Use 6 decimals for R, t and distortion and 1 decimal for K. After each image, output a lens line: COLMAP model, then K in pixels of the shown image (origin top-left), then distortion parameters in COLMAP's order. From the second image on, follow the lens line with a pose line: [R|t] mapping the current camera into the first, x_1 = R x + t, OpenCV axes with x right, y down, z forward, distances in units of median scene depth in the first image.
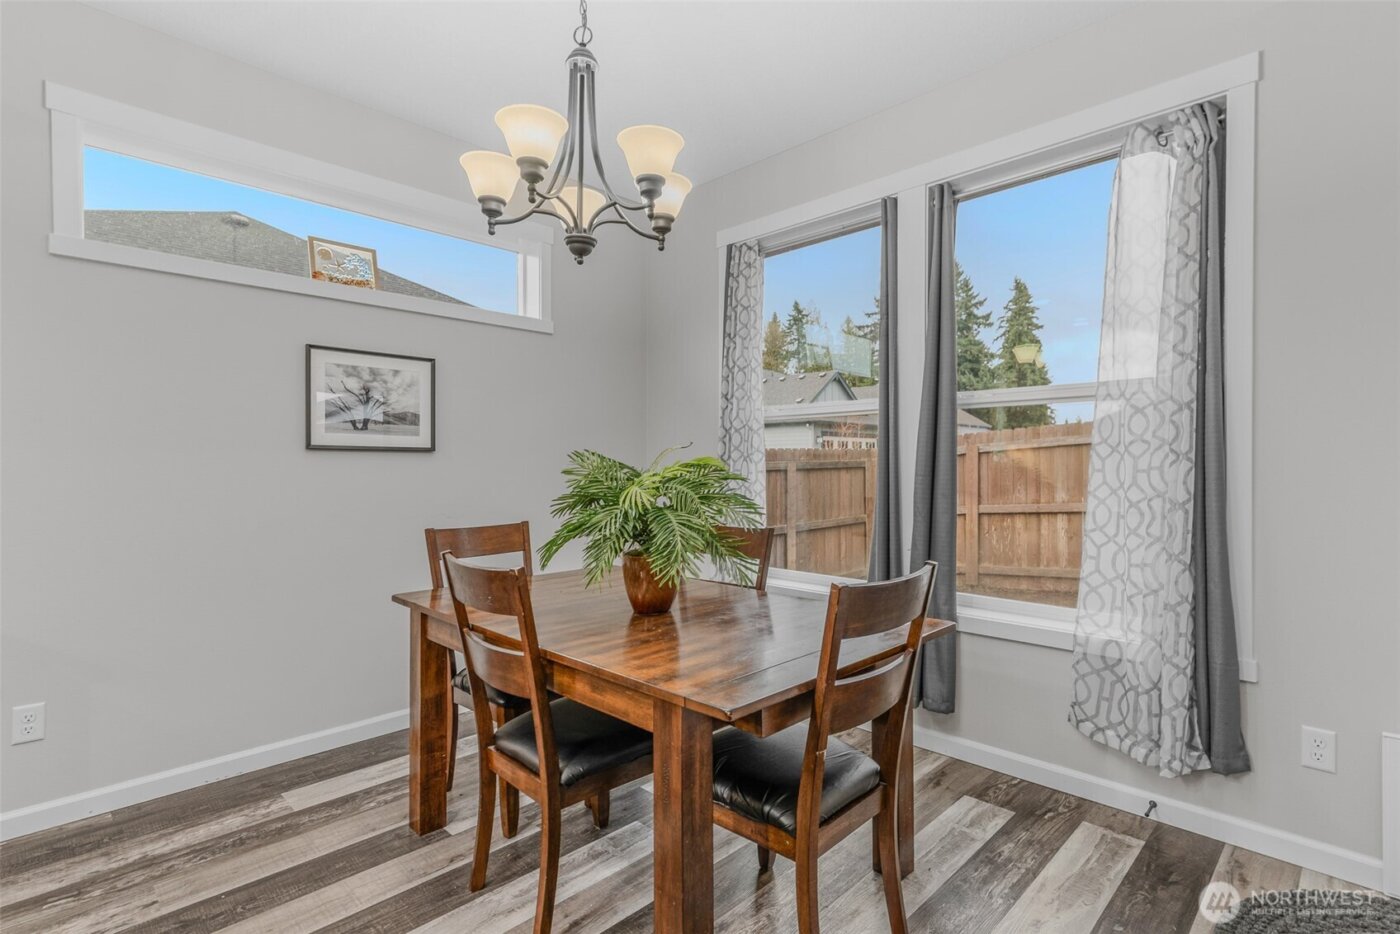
lens RADIAL K [[689.7, 0, 736.1], [0, 689.7, 466.0], [0, 0, 1]] dist [0.018829, 0.000099]
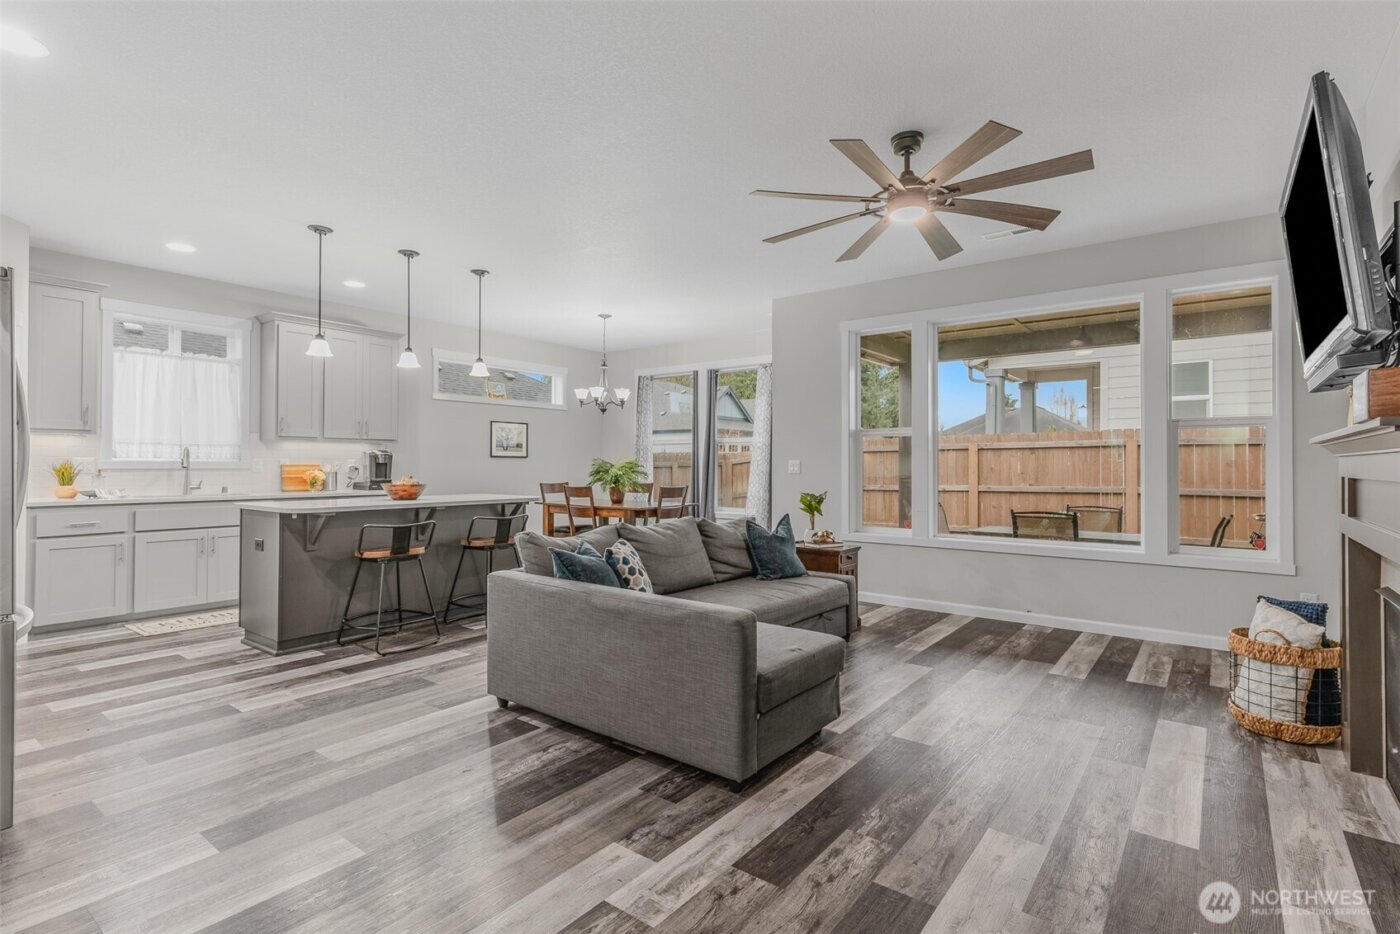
lens RADIAL K [[684.0, 0, 706.4], [0, 684.0, 457.1], [0, 0, 1]] dist [0.015230, -0.000593]
pose [[0.995902, 0.004652, 0.090322, 0.013415], [-0.003420, 0.999899, -0.013796, 0.014864], [-0.090377, 0.013430, 0.995817, -2.335679]]
